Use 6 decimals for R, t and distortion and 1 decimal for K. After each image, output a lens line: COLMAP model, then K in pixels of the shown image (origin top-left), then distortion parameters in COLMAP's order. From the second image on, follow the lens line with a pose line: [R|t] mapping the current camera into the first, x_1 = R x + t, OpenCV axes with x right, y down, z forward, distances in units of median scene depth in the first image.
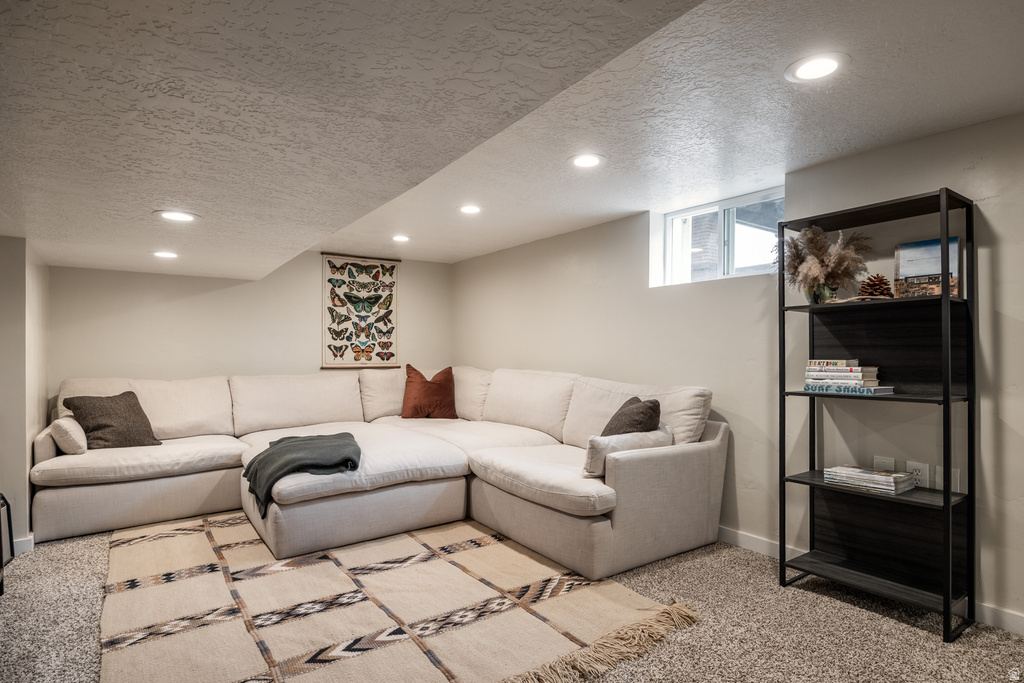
lens RADIAL K [[556.5, 0, 517.1], [0, 556.5, 352.5], [0, 0, 1]] dist [0.000331, 0.001293]
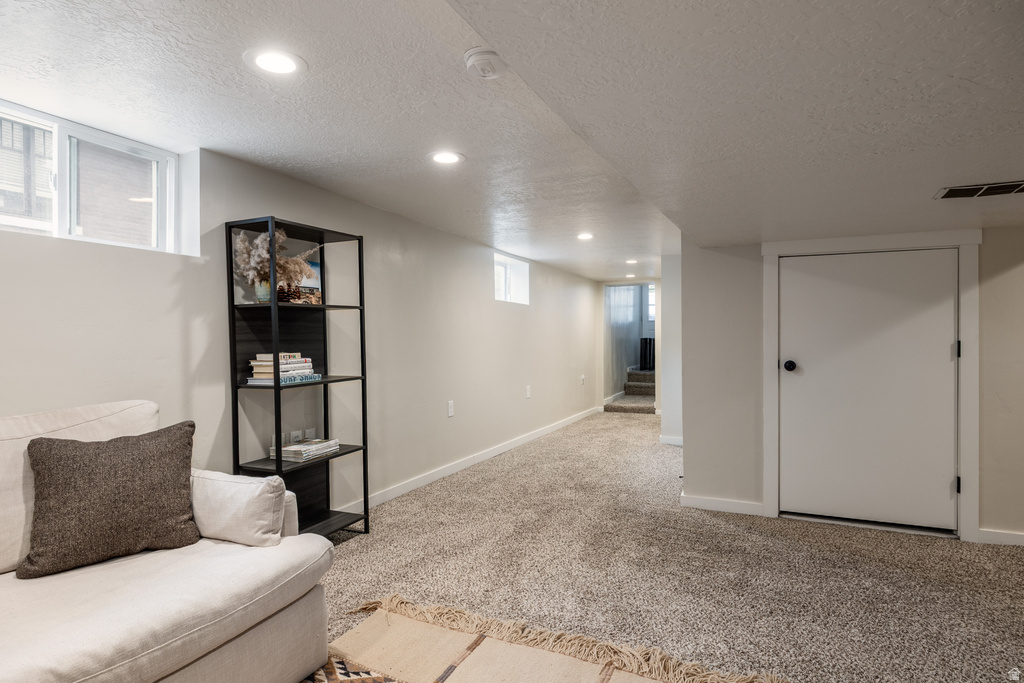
lens RADIAL K [[573.0, 0, 512.0], [0, 573.0, 341.5], [0, 0, 1]] dist [-0.007978, -0.000489]
pose [[-0.516617, -0.003957, 0.856207, -0.410402], [0.006179, 0.999946, 0.008349, -0.010811], [-0.856194, 0.009604, -0.516565, 0.762700]]
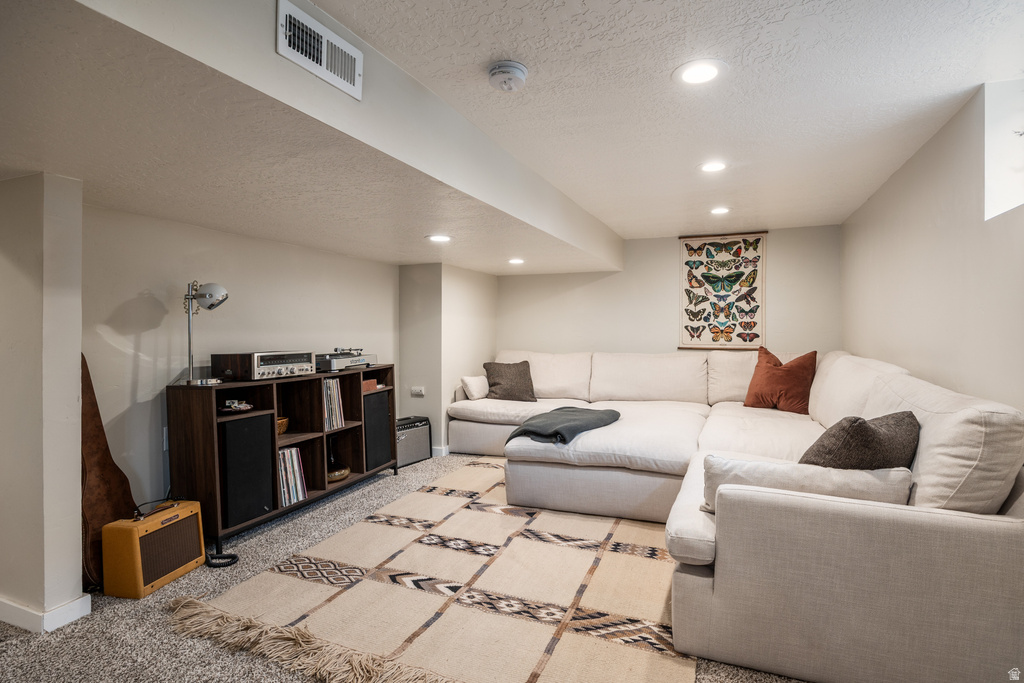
lens RADIAL K [[510.9, 0, 515.6], [0, 510.9, 327.7], [0, 0, 1]] dist [-0.002966, -0.000339]
pose [[0.534381, -0.005461, -0.845226, 0.383745], [0.000183, 0.999980, -0.006345, -0.005429], [0.845244, 0.003236, 0.534371, 0.301181]]
